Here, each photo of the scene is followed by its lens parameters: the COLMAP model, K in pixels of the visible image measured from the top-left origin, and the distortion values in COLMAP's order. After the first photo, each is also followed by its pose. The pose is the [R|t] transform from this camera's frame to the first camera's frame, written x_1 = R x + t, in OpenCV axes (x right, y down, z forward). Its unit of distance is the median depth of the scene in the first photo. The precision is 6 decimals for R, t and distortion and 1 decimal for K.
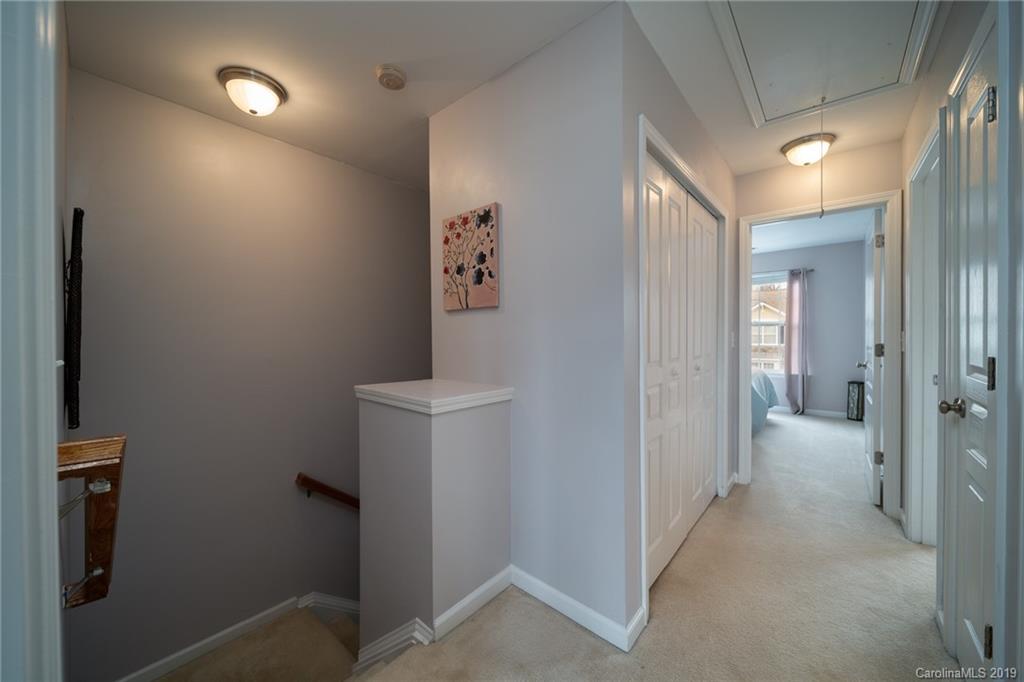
lens RADIAL K [[377.0, 0, 508.9], [0, 377.0, 335.9], [0, 0, 1]] dist [-0.002340, -0.000376]
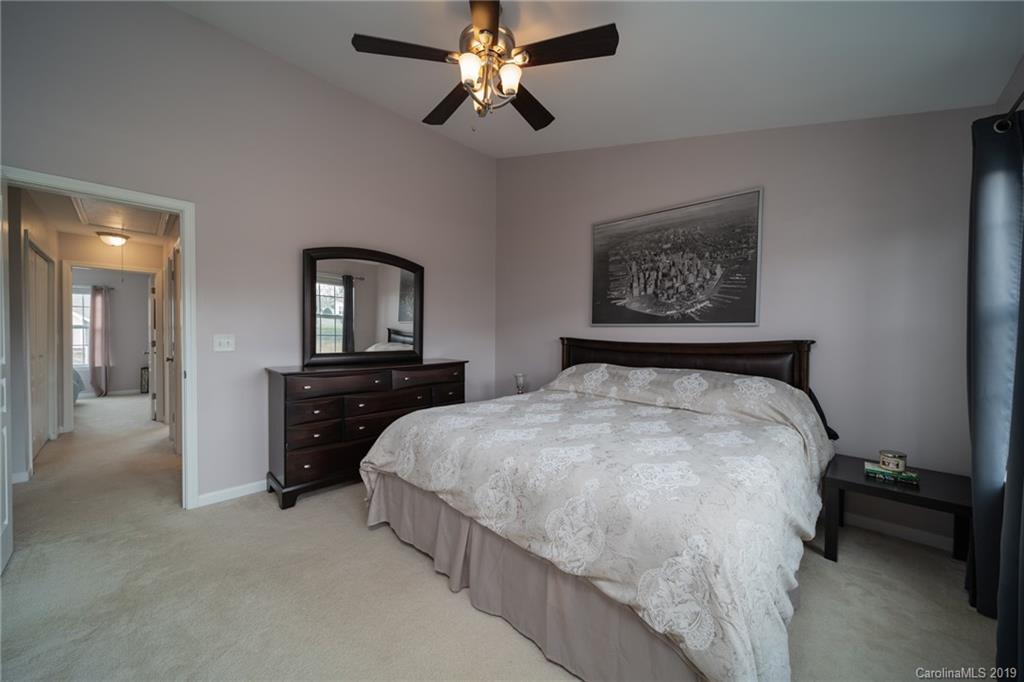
lens RADIAL K [[377.0, 0, 511.7], [0, 377.0, 337.5], [0, 0, 1]] dist [-0.002340, -0.000376]
pose [[0.067991, -0.006319, 0.997666, -0.517776], [0.003955, 0.999974, 0.006064, -0.000166], [-0.997678, 0.003533, 0.068014, -0.607889]]
